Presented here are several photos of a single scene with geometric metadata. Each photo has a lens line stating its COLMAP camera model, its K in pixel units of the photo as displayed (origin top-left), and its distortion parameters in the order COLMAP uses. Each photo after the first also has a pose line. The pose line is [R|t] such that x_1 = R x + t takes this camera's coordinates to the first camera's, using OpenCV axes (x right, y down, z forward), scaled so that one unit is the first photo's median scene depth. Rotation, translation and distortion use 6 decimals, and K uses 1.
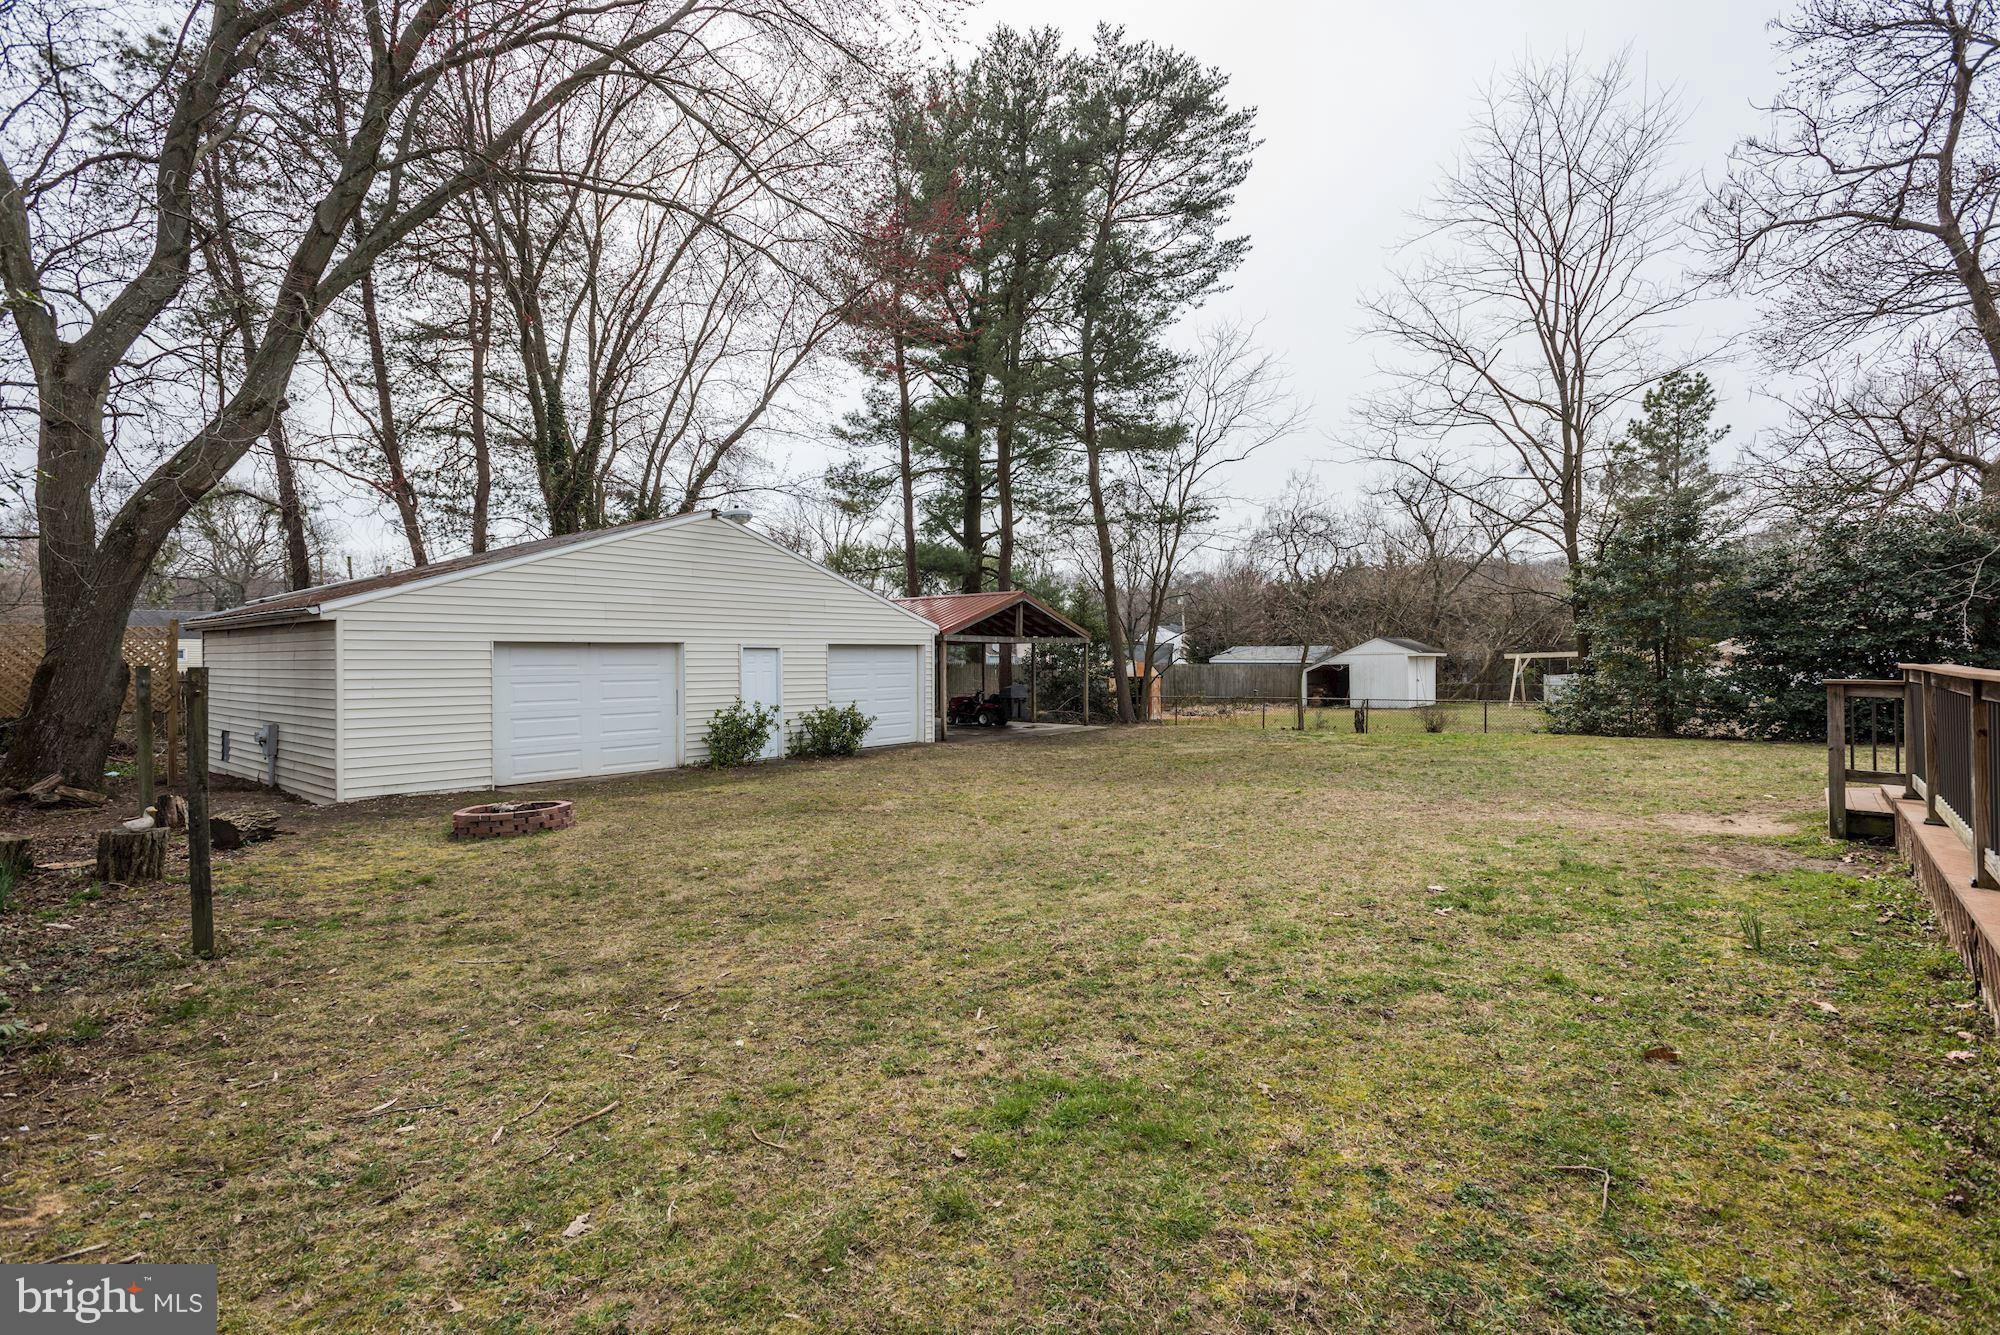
lens RADIAL K [[965.8, 0, 994.1], [0, 965.8, 670.5], [0, 0, 1]] dist [0.005121, 0.000584]
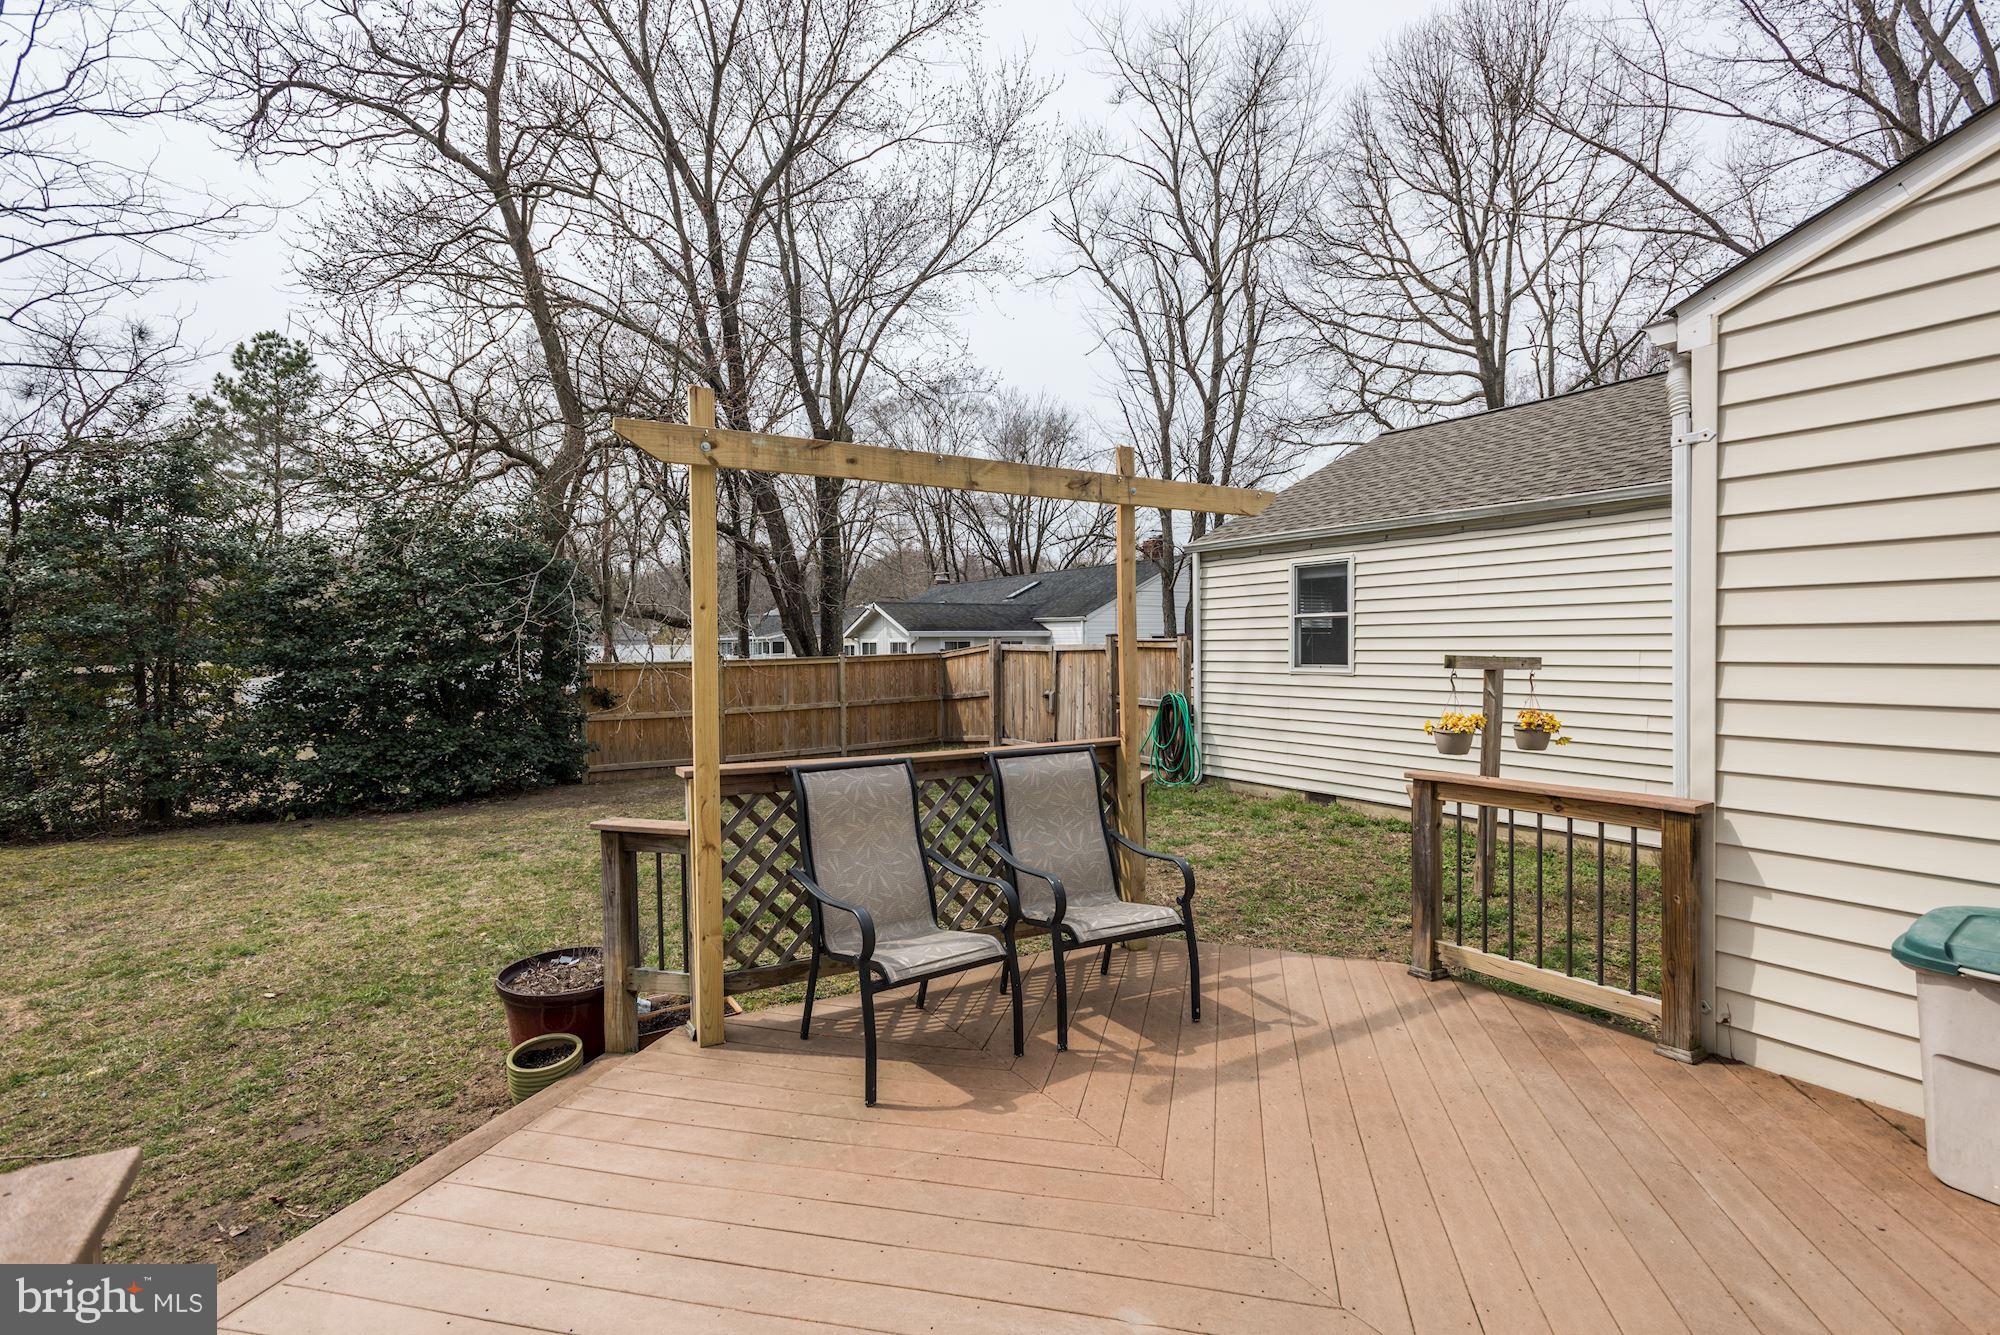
lens RADIAL K [[965.8, 0, 997.5], [0, 965.8, 671.0], [0, 0, 1]] dist [0.005121, 0.000584]
pose [[0.341318, -0.024821, 0.939620, 0.303631], [0.016959, 0.999651, 0.020246, -0.033961], [-0.939795, 0.009024, 0.341620, 0.285008]]
